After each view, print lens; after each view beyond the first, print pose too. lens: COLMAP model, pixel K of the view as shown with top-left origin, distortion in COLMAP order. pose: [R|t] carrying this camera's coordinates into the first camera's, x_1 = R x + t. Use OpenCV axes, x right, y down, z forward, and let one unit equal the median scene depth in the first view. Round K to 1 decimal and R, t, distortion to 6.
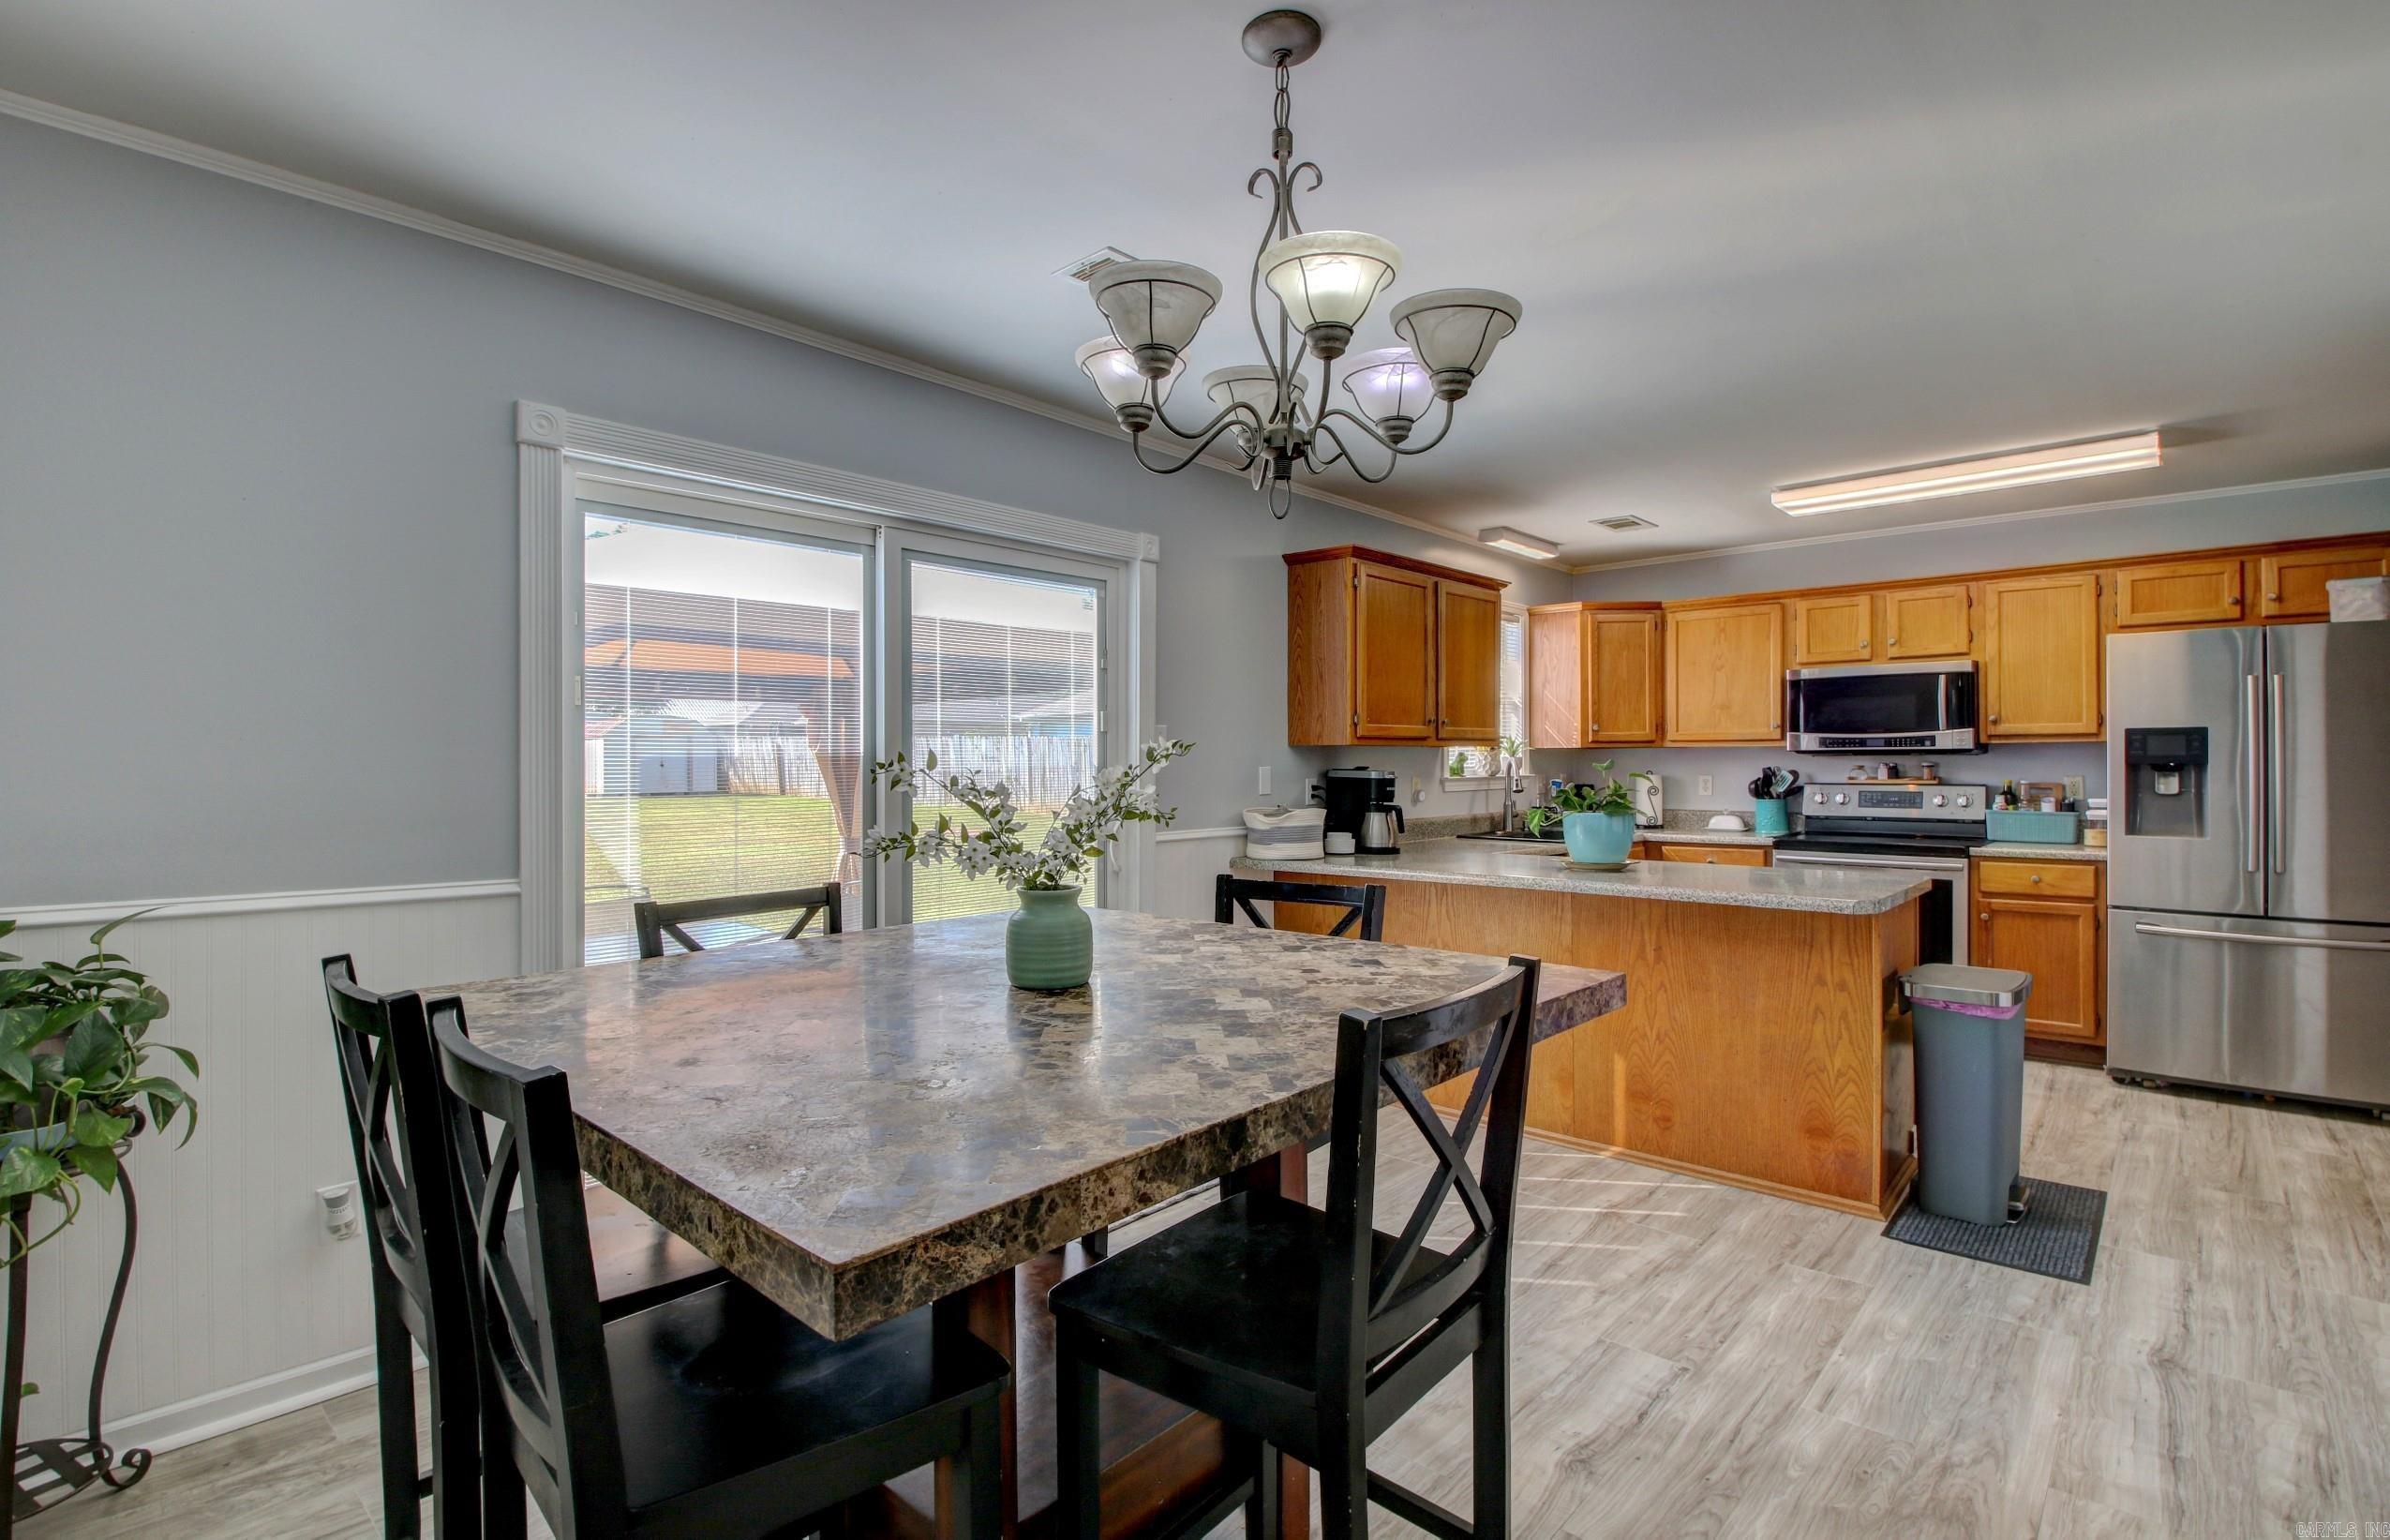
lens RADIAL K [[1107.4, 0, 1110.5], [0, 1107.4, 757.4], [0, 0, 1]] dist [0.001741, -0.012094]
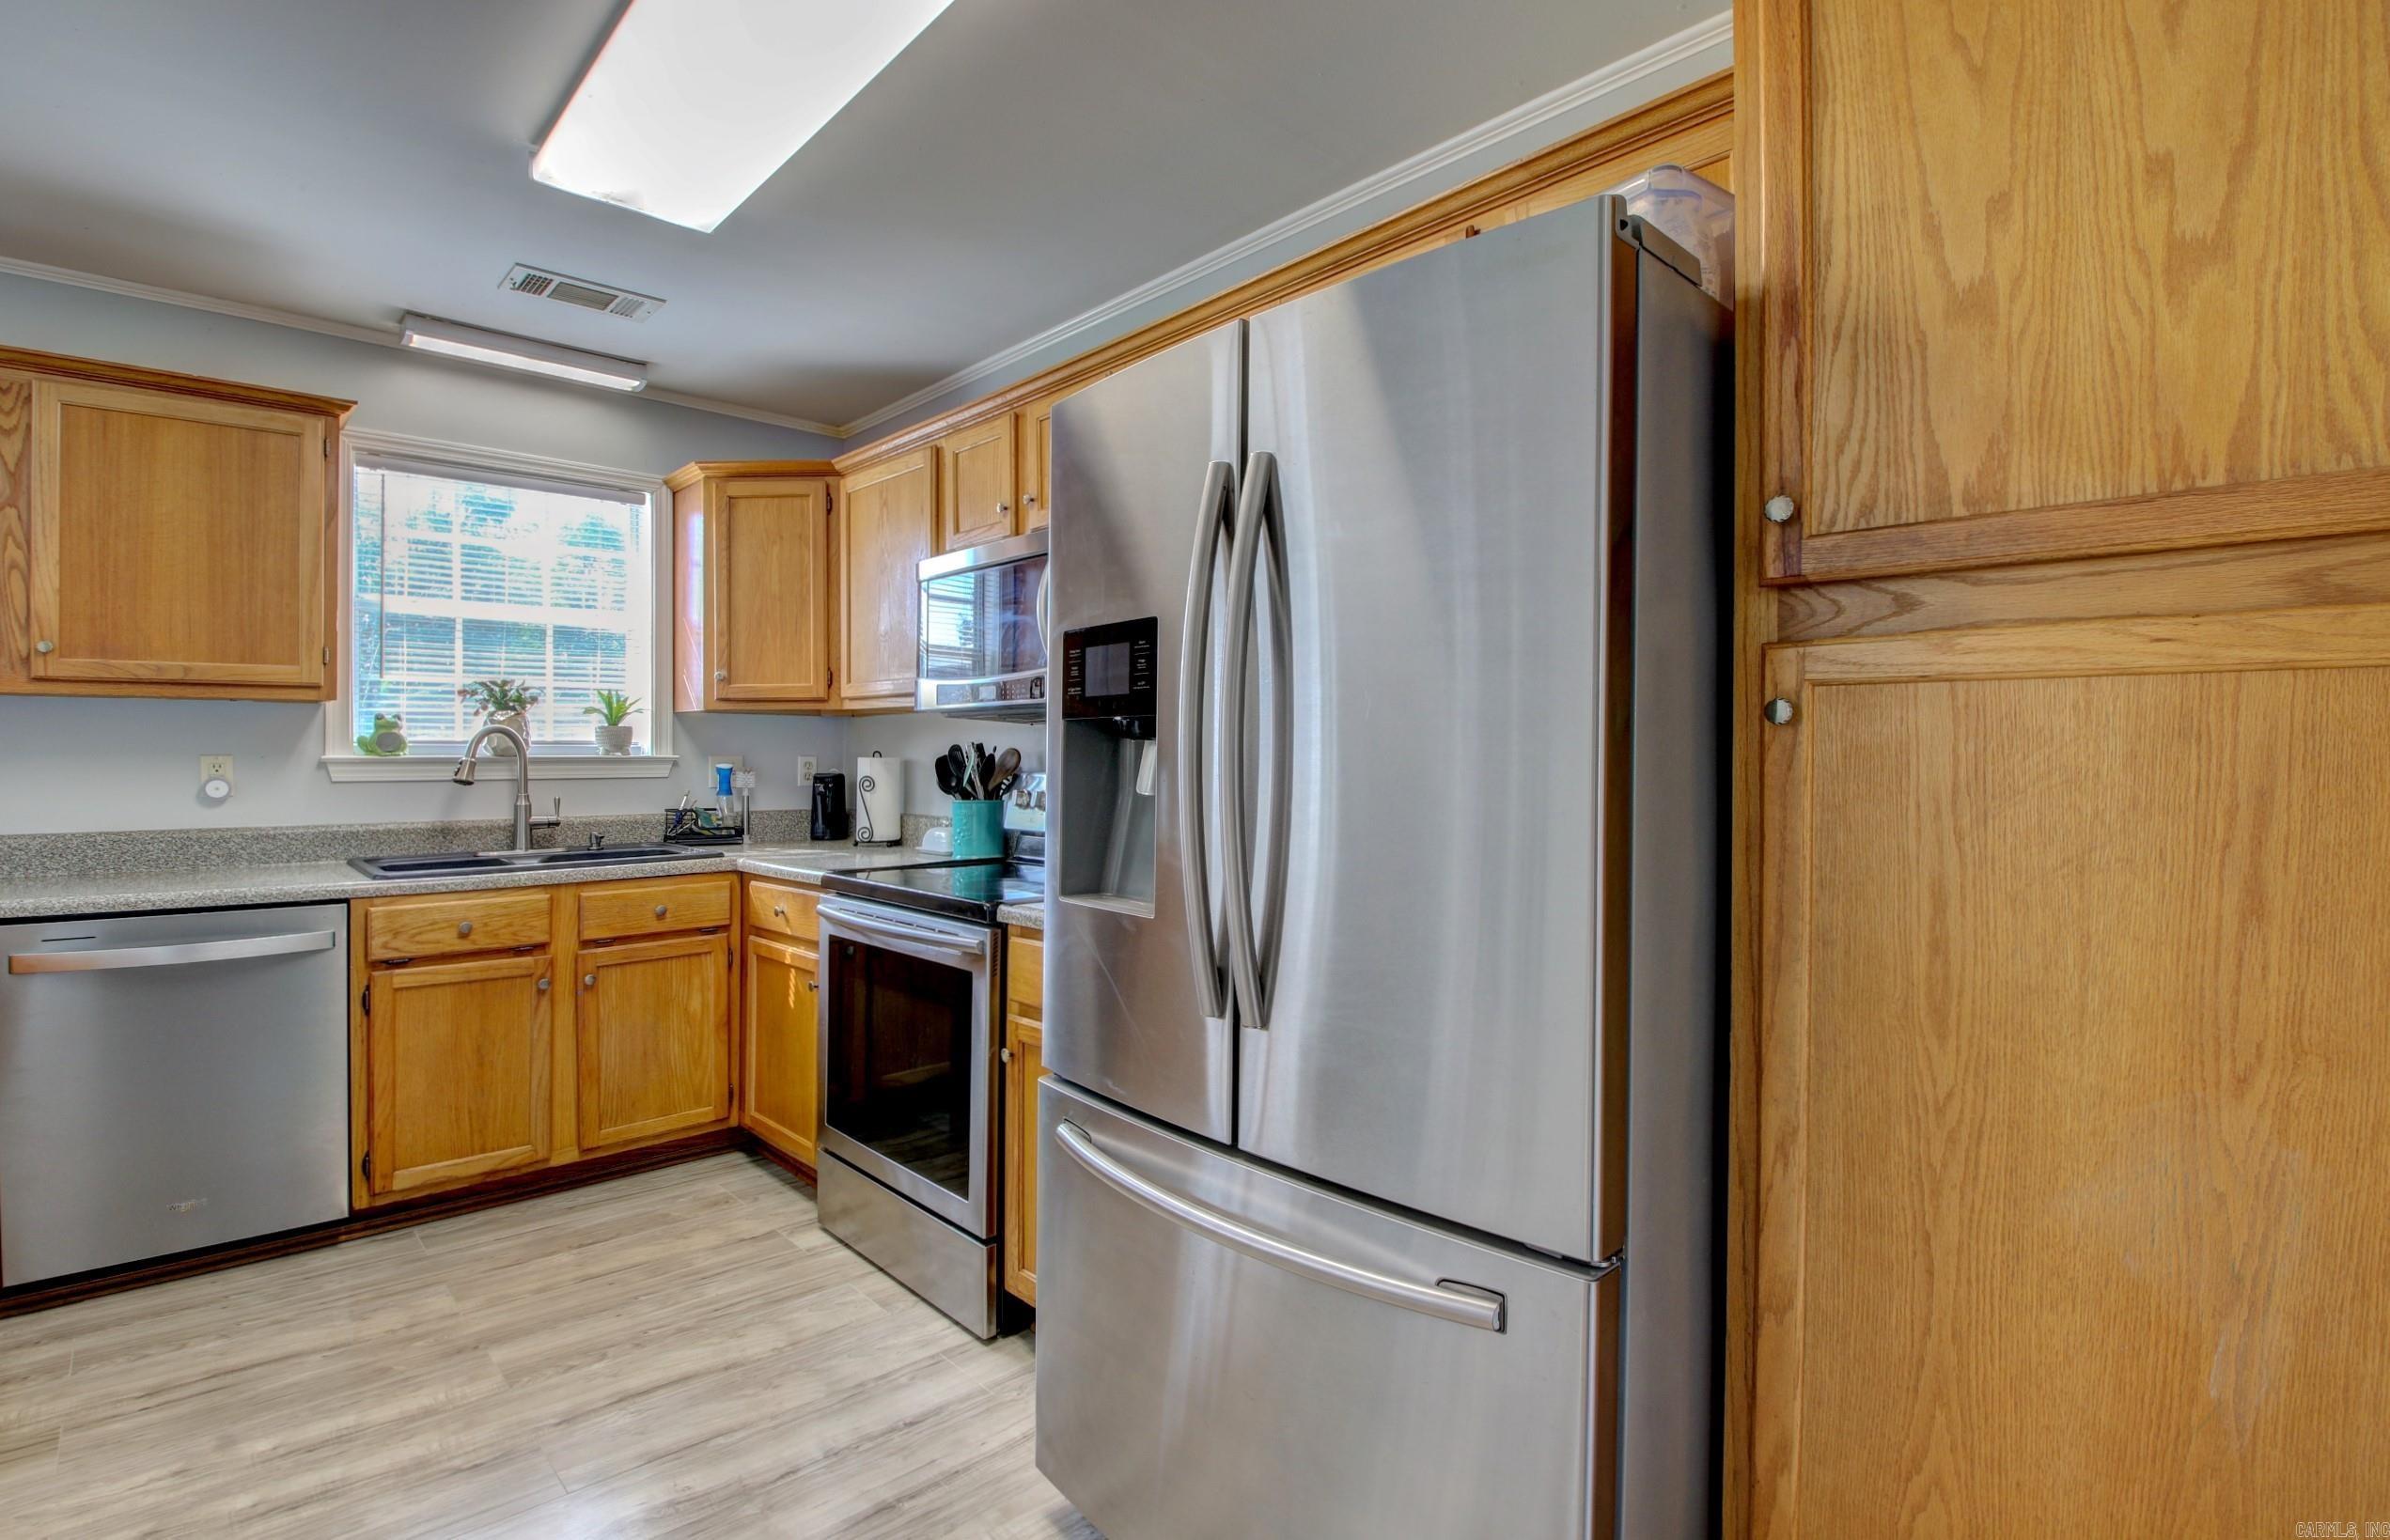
lens RADIAL K [[1085.1, 0, 1192.5], [0, 1085.1, 753.5], [0, 0, 1]] dist [0.002158, -0.020461]
pose [[0.996321, 0.004781, -0.085561, 0.847431], [-0.004766, 0.999989, 0.000385, 0.015043], [0.085562, 0.000024, 0.996333, 0.513925]]
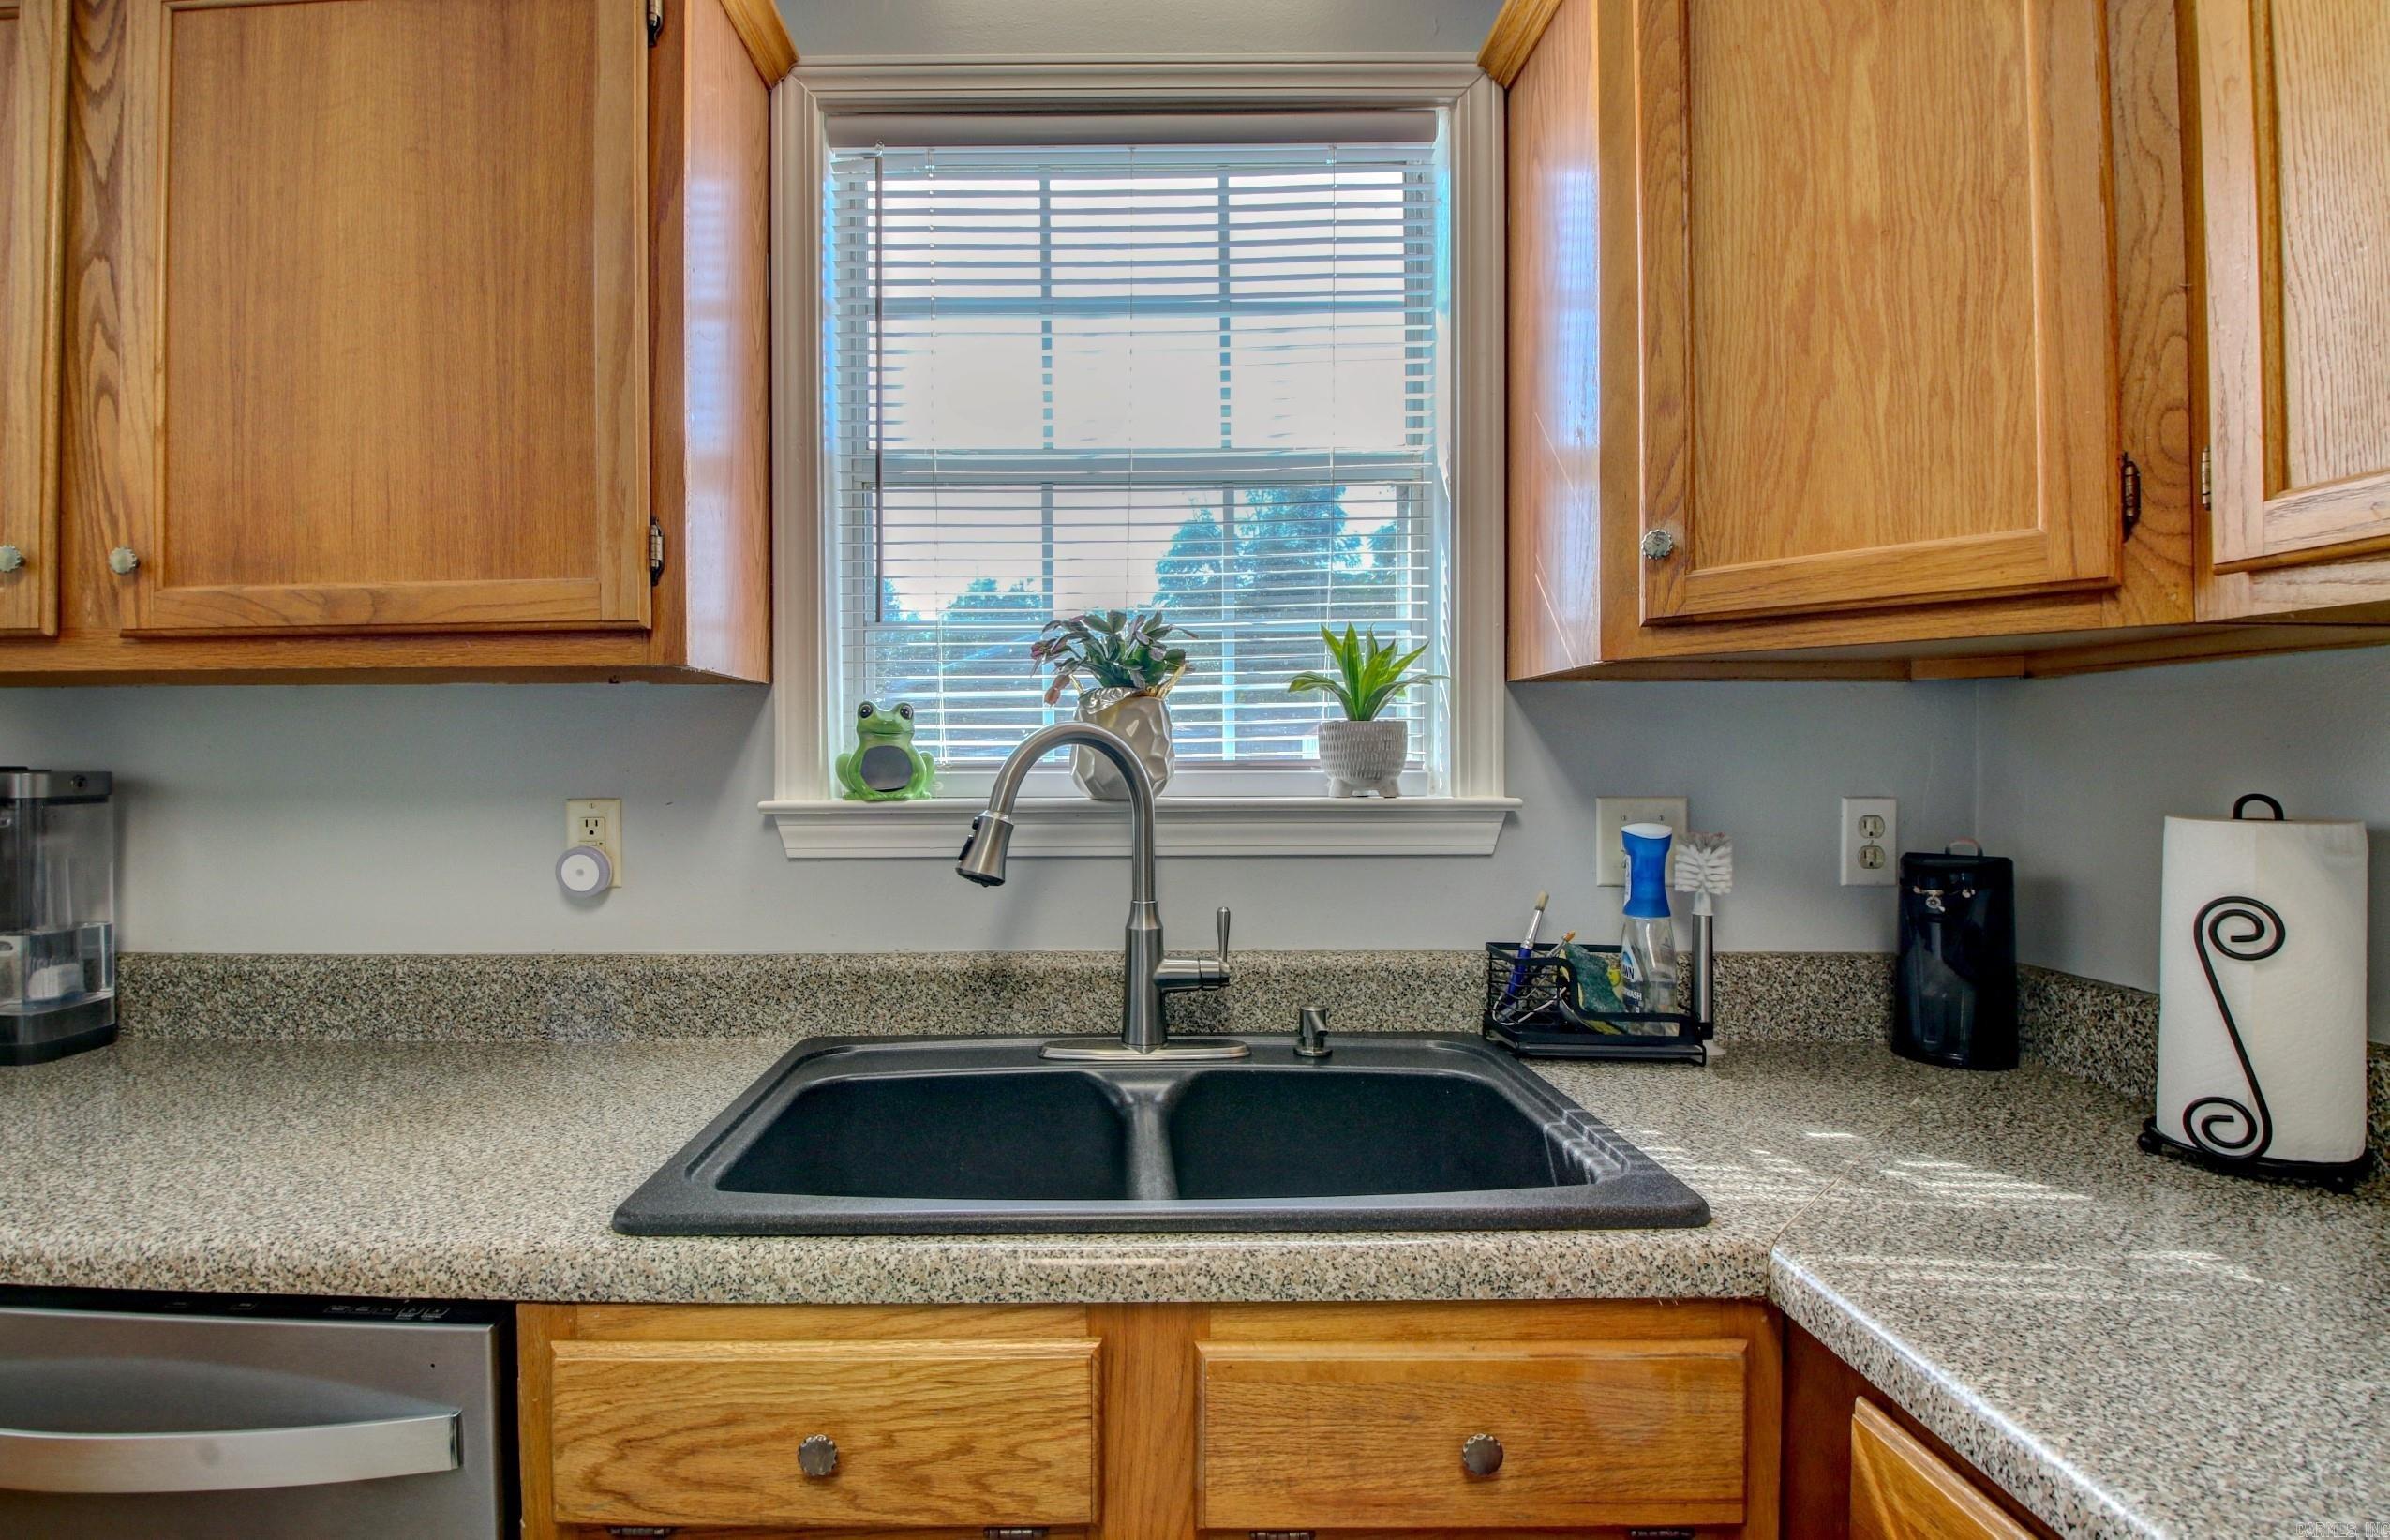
lens RADIAL K [[1118.5, 0, 1180.7], [0, 1118.5, 759.2], [0, 0, 1]] dist [0.001840, -0.019207]
pose [[0.700969, 0.000713, -0.713192, 0.587244], [0.001009, 0.999998, 0.001992, 0.008251], [0.713191, -0.002116, 0.700966, 0.943822]]
